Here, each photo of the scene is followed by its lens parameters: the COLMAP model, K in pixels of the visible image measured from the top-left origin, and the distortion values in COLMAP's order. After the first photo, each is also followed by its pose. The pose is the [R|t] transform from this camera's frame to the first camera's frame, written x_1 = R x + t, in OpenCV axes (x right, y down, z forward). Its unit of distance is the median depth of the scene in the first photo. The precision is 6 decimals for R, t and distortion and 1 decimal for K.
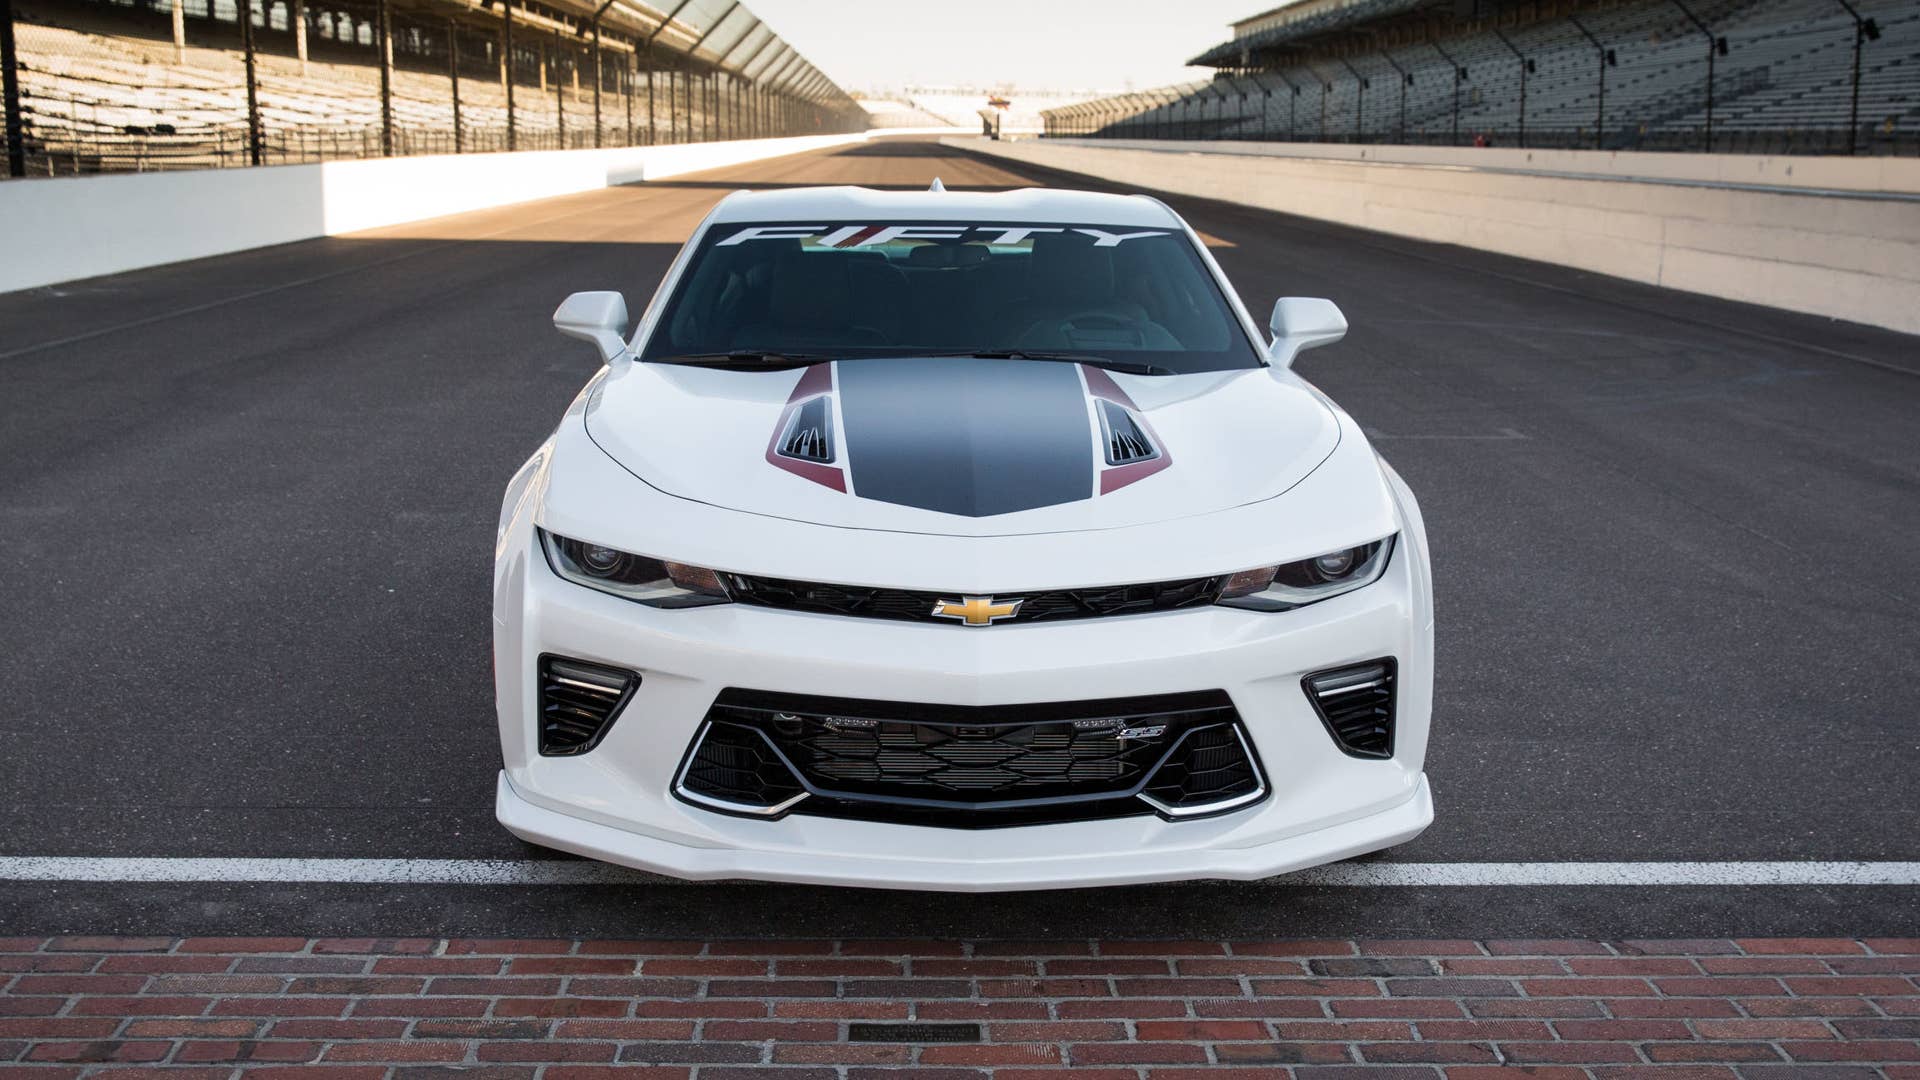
lens RADIAL K [[2399.3, 0, 970.7], [0, 2399.3, 600.7], [0, 0, 1]] dist [-0.020270, -0.000821]
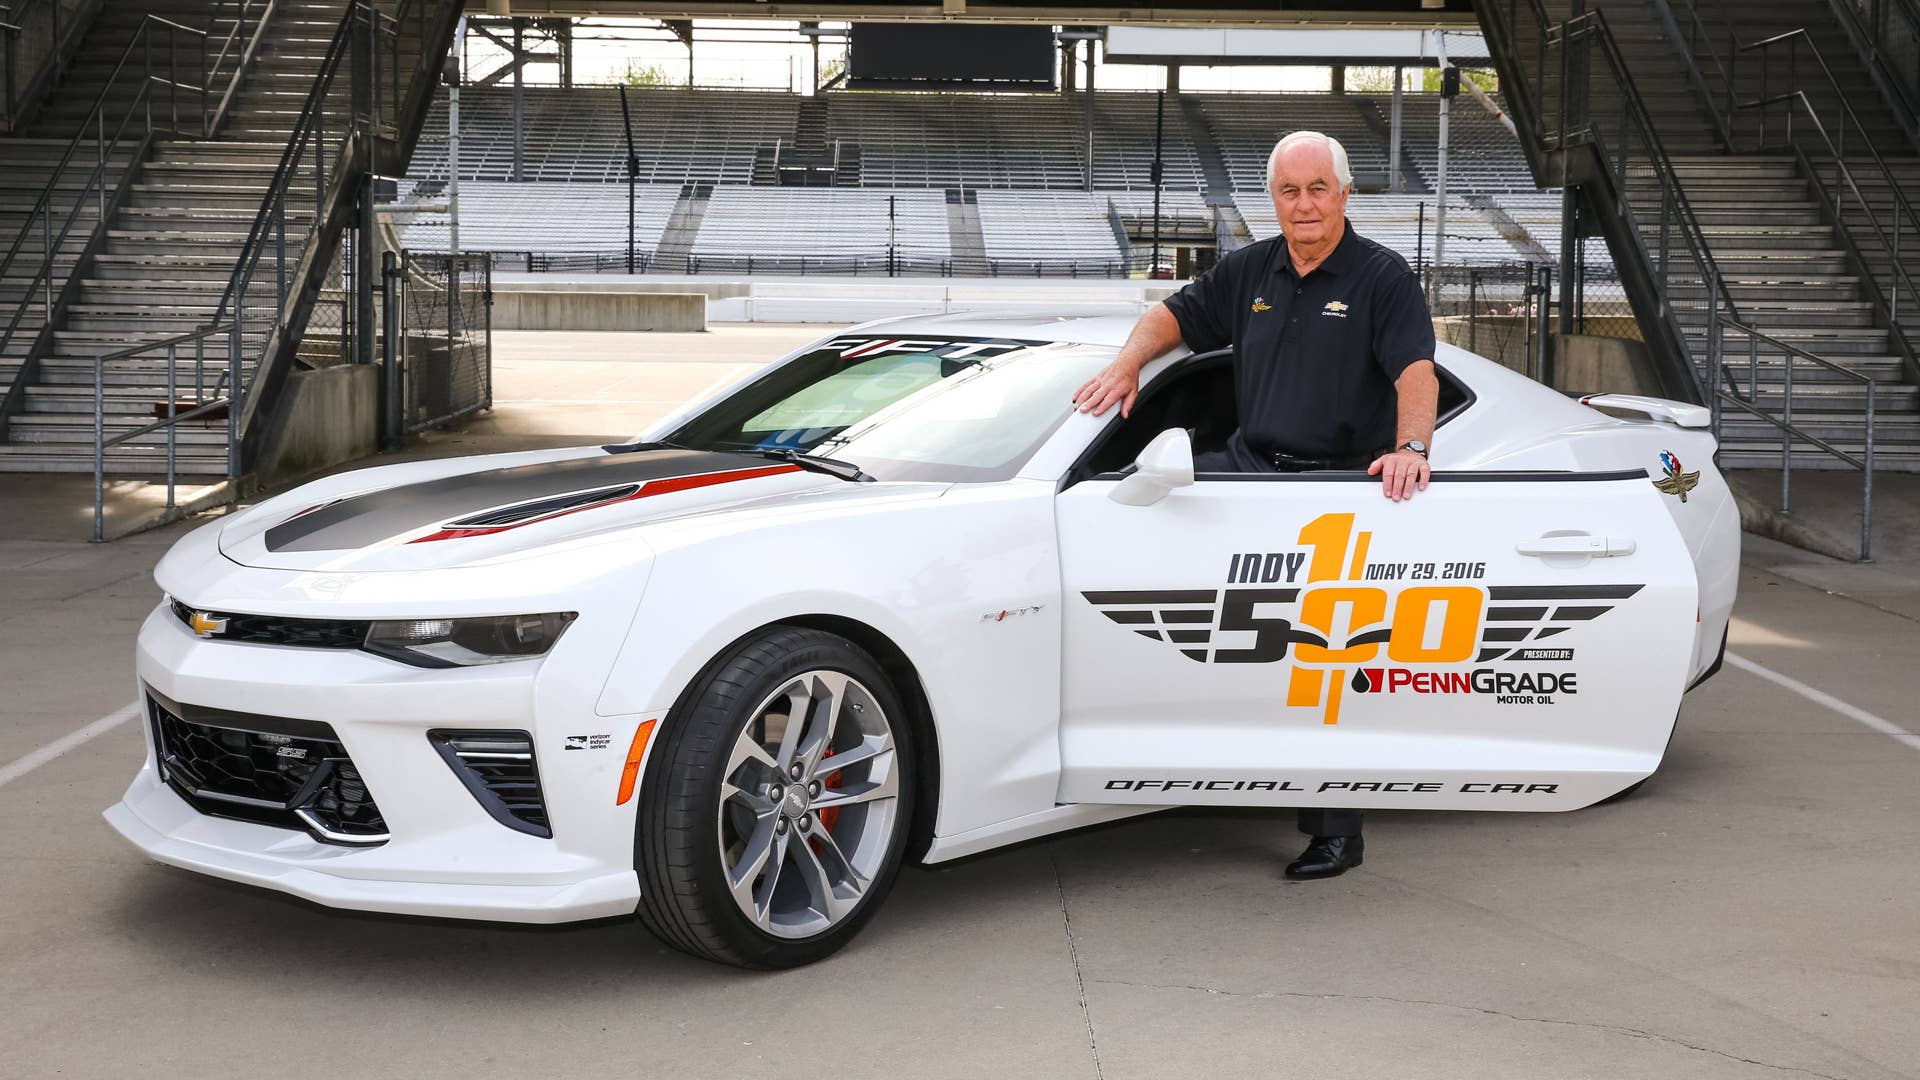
lens RADIAL K [[2501.8, 0, 901.0], [0, 2501.8, 409.1], [0, 0, 1]] dist [-0.005192, 0.307266]
pose [[0.622940, 0.034226, -0.781520, 1.146866], [-0.160115, 0.983470, -0.084555, -0.048530], [0.765708, 0.177806, 0.618123, 0.464114]]
